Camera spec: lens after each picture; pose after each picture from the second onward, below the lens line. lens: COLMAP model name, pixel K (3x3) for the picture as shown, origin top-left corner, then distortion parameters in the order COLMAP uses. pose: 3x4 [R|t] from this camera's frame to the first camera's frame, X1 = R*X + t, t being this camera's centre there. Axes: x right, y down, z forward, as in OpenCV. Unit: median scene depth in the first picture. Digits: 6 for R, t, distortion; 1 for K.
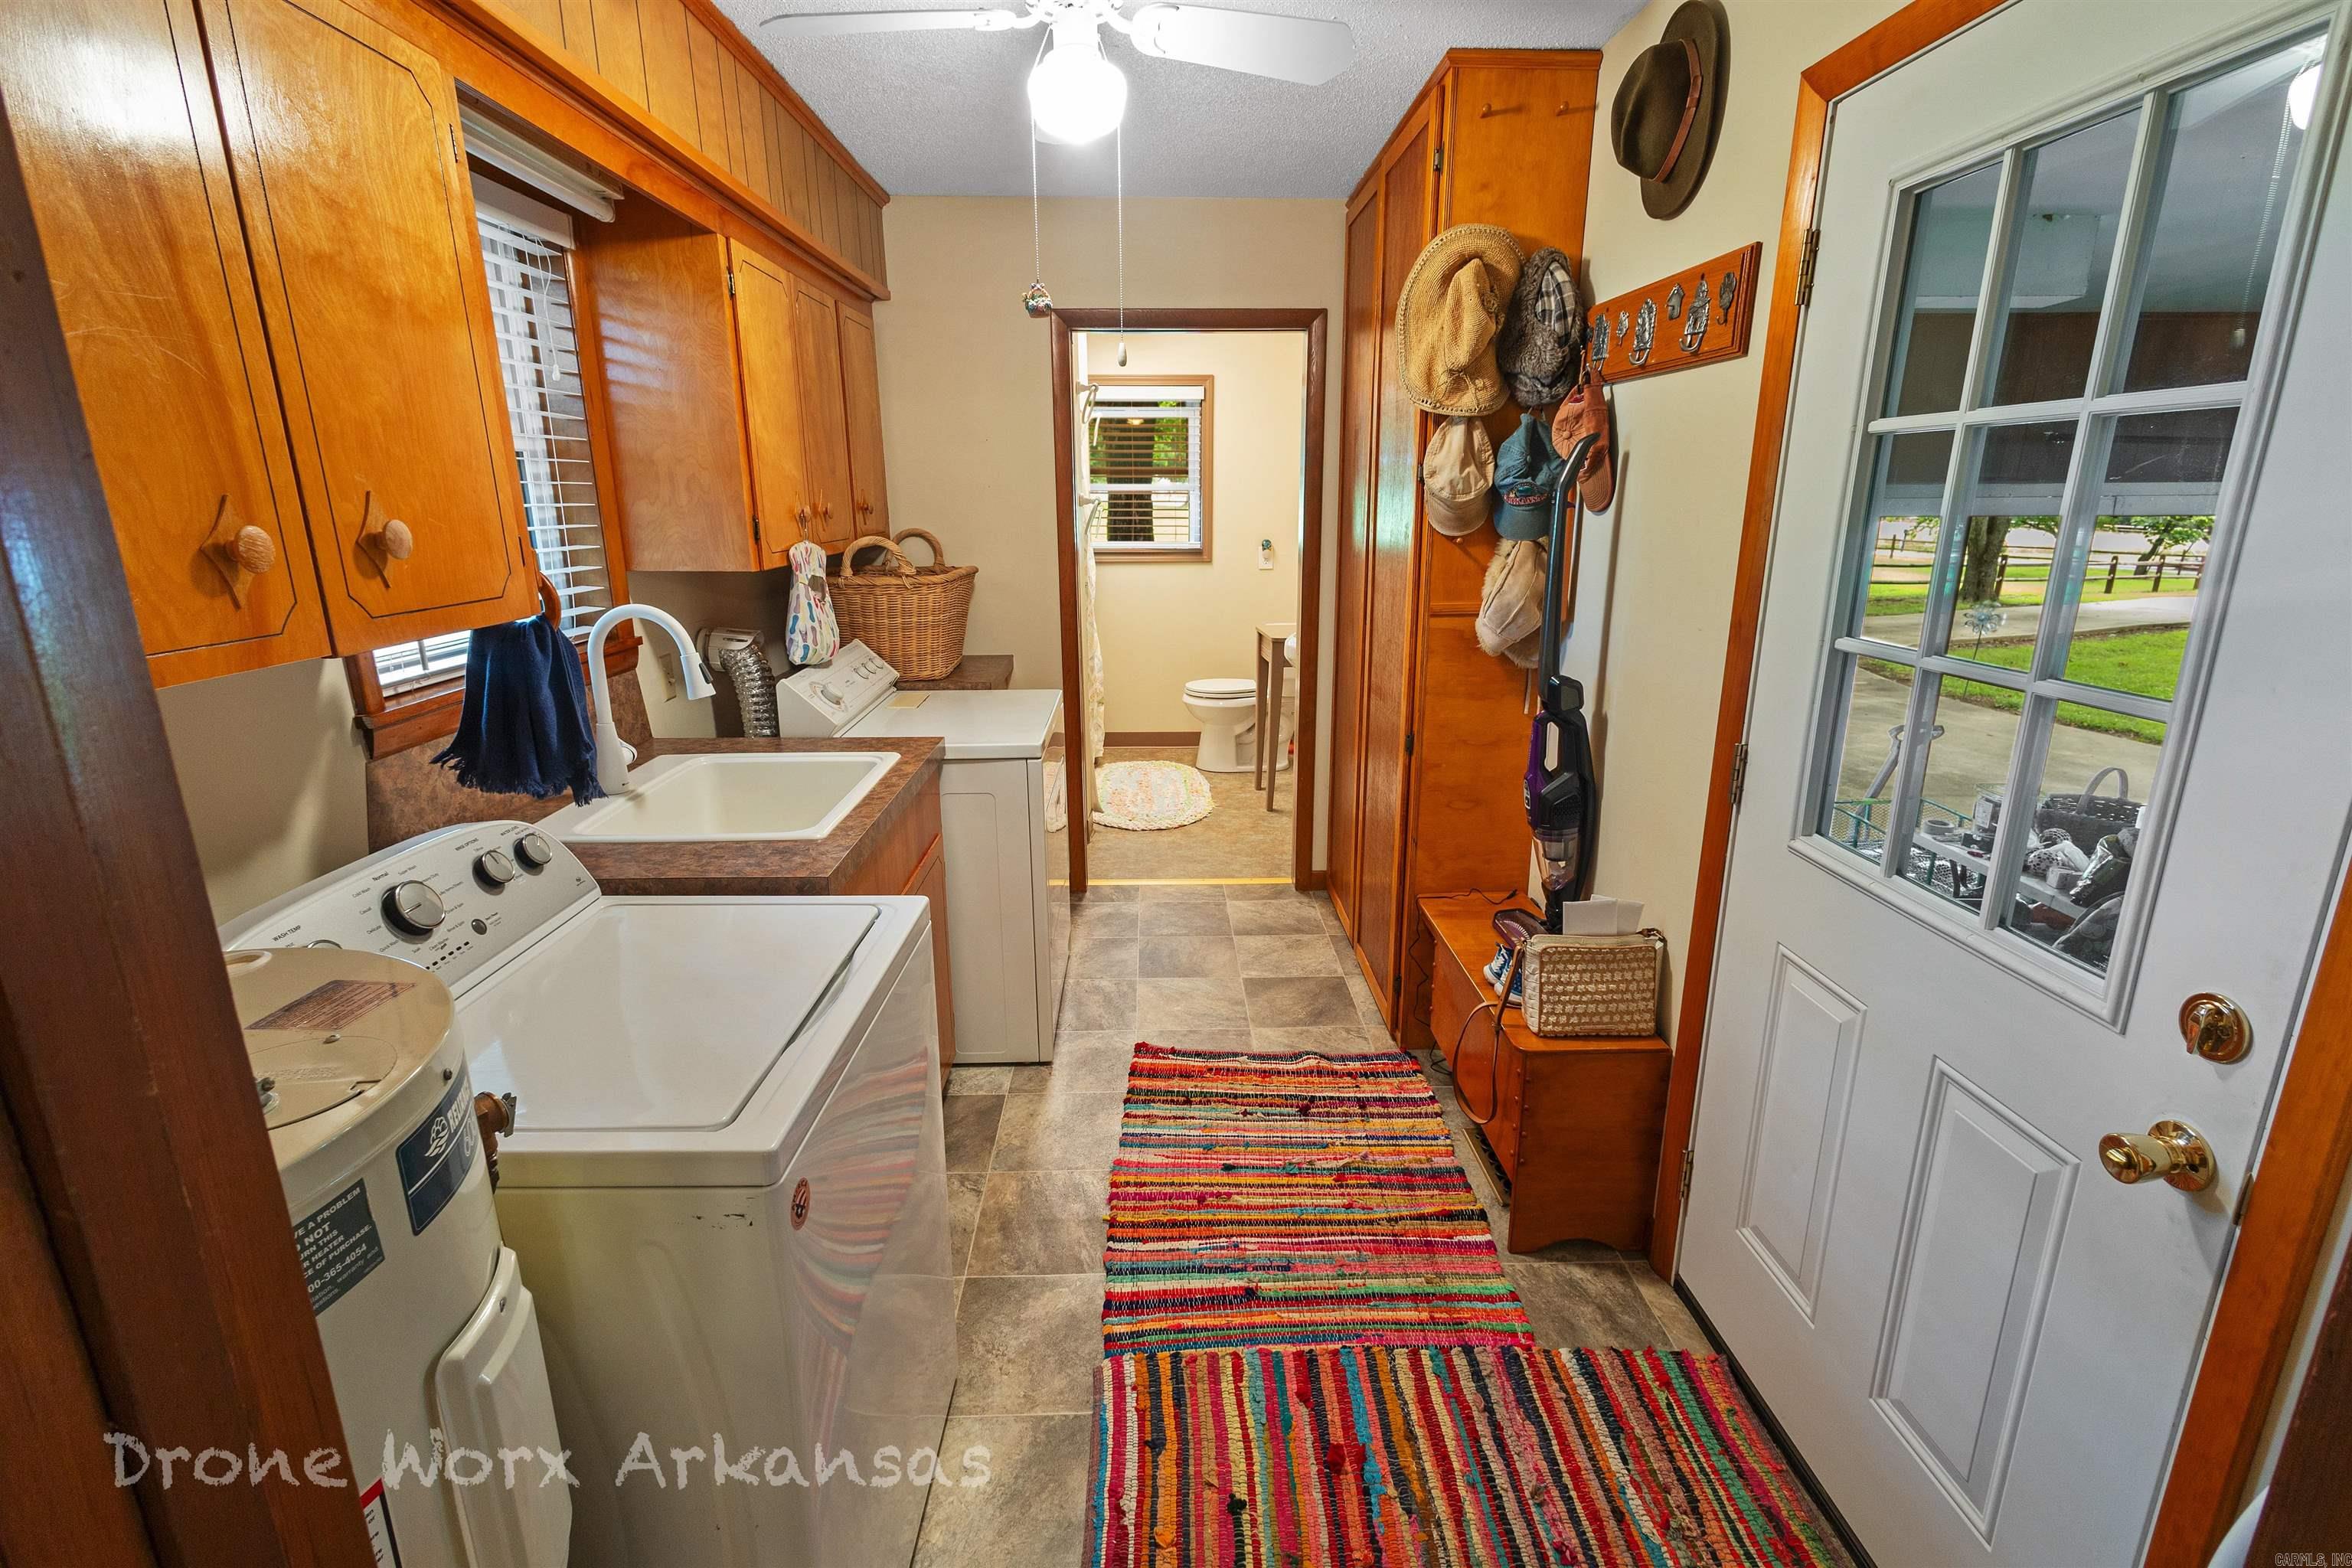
lens RADIAL K [[1077.1, 0, 1173.3], [0, 1077.1, 785.7], [0, 0, 1]] dist [0.014779, -0.004015]
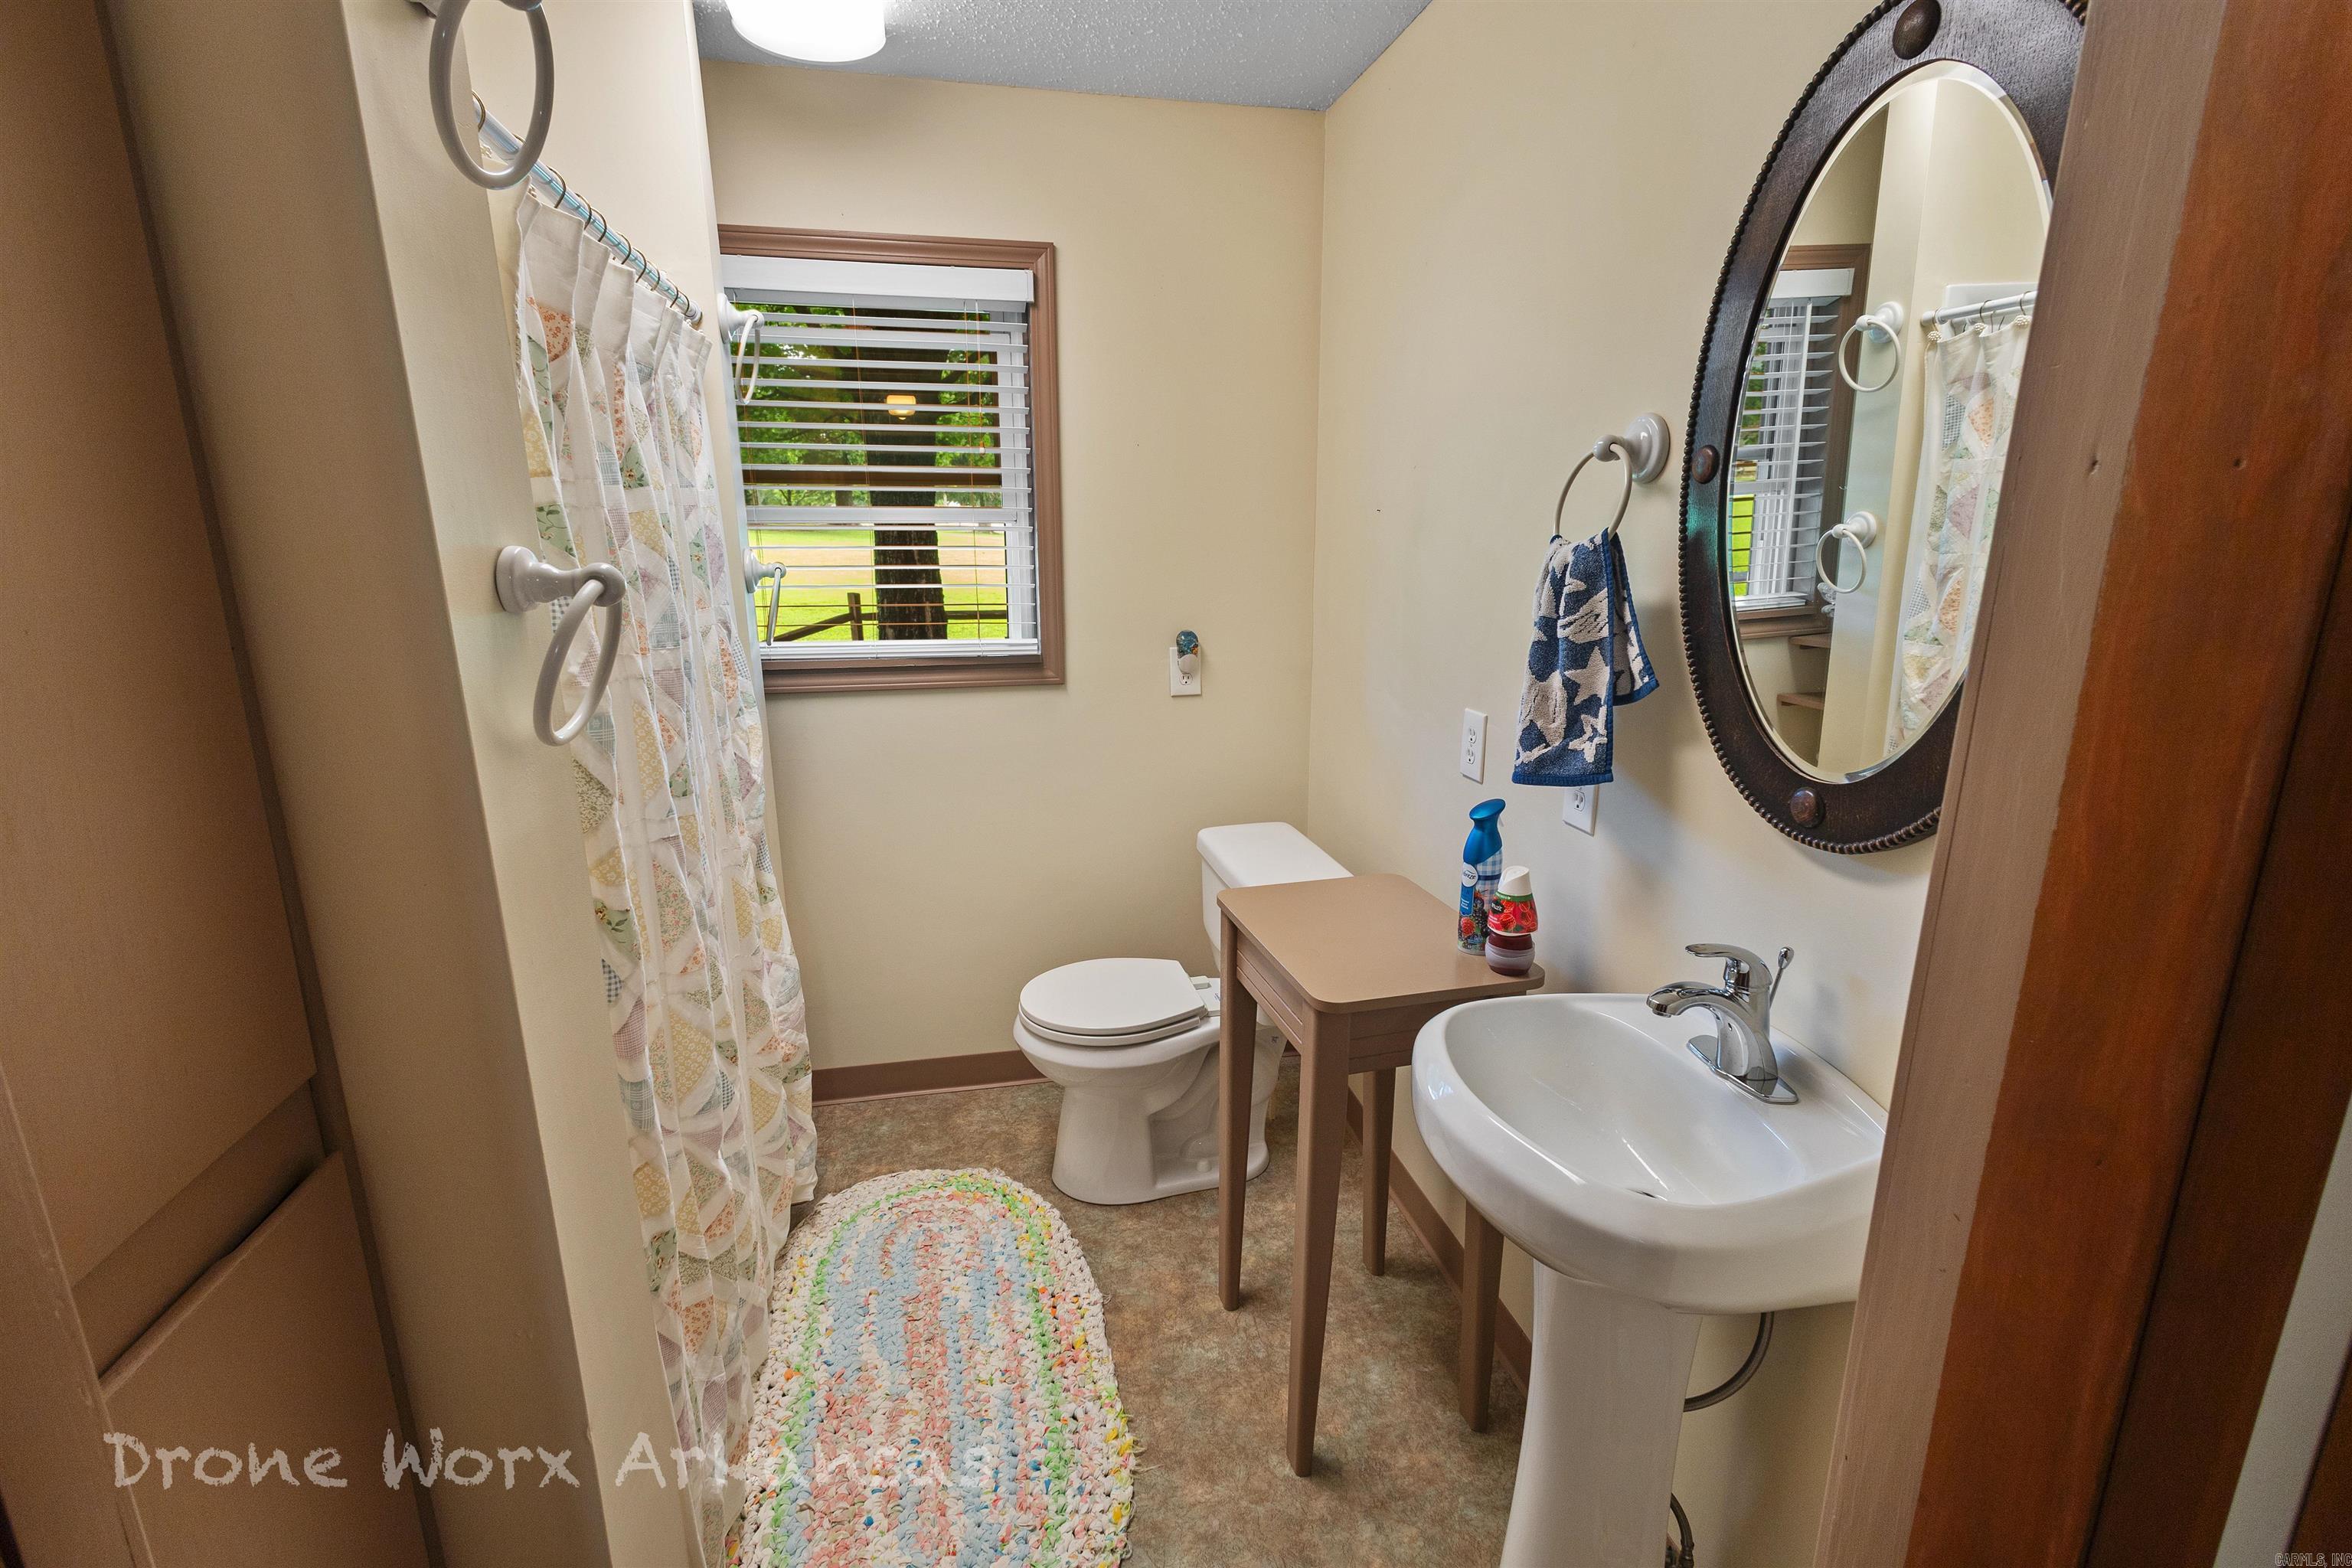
lens RADIAL K [[1077.1, 0, 1173.3], [0, 1077.1, 785.7], [0, 0, 1]] dist [0.014779, -0.004015]
pose [[0.982774, -0.042552, 0.179845, -0.001471], [0.047990, 0.998510, -0.025994, -0.156233], [-0.178471, 0.034177, 0.983351, 0.576715]]
